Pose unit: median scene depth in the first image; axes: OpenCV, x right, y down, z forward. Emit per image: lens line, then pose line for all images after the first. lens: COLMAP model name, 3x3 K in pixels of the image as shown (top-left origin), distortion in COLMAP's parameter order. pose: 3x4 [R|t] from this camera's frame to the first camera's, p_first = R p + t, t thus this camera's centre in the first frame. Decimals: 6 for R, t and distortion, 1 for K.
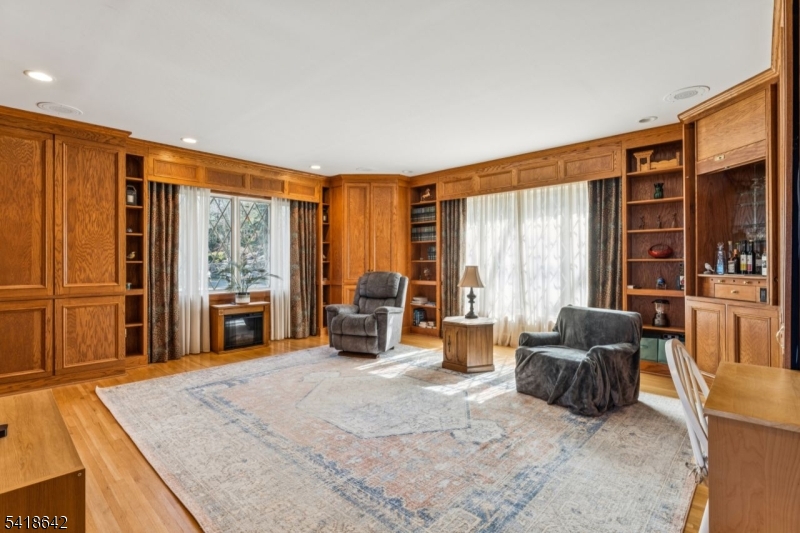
lens RADIAL K [[385.6, 0, 399.9], [0, 385.6, 262.8], [0, 0, 1]] dist [0.000143, 0.000008]
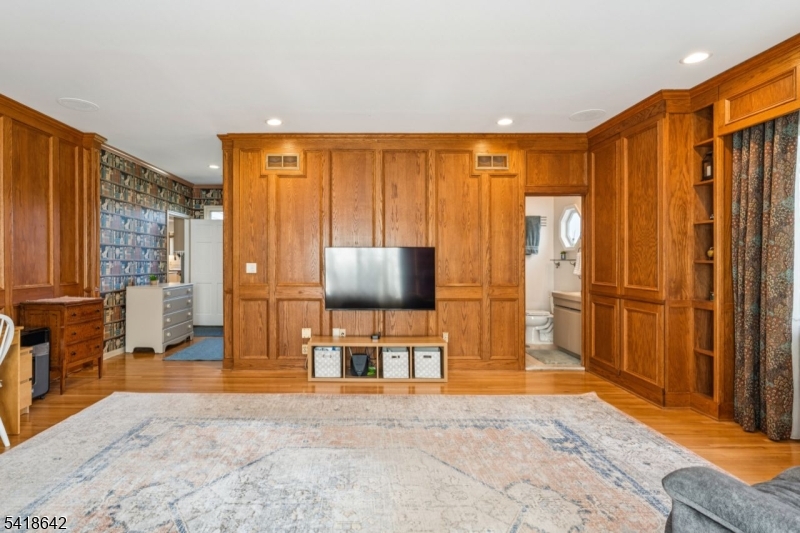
lens RADIAL K [[493.1, 0, 399.1], [0, 493.1, 262.8], [0, 0, 1]] dist [-0.000794, -0.000718]
pose [[-0.732739, 0.004489, -0.680495, 0.408702], [-0.002757, 0.999950, 0.009564, -0.008709], [0.680504, 0.008884, -0.732690, 1.637260]]
